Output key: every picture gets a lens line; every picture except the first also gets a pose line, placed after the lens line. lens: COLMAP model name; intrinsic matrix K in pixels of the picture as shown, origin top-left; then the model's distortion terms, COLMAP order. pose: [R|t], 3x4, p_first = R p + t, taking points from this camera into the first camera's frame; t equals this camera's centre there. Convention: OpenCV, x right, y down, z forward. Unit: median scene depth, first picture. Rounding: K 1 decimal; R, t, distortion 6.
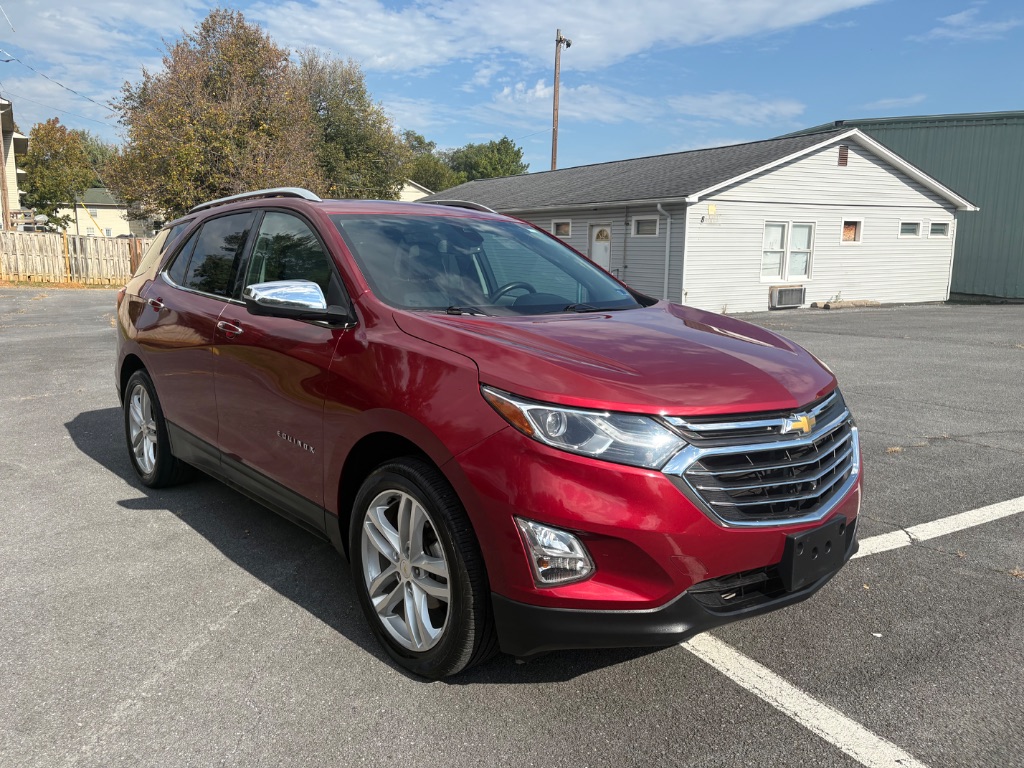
lens RADIAL K [[785.7, 0, 510.5], [0, 785.7, 383.9], [0, 0, 1]] dist [0.038423, -0.039647]
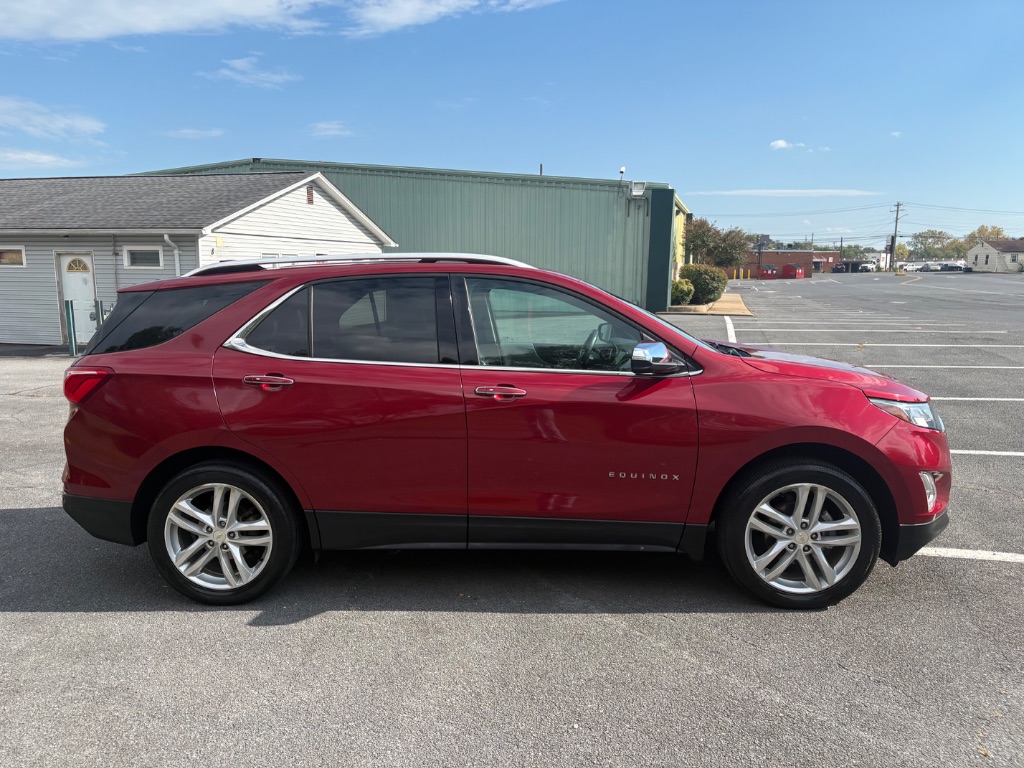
lens RADIAL K [[785.7, 0, 511.2], [0, 785.7, 376.2], [0, 0, 1]] dist [0.038423, -0.039647]
pose [[0.681419, -0.103214, 0.724579, -0.208851], [0.130012, 0.991331, 0.018943, -0.020701], [-0.720253, 0.081296, 0.688932, 0.053010]]
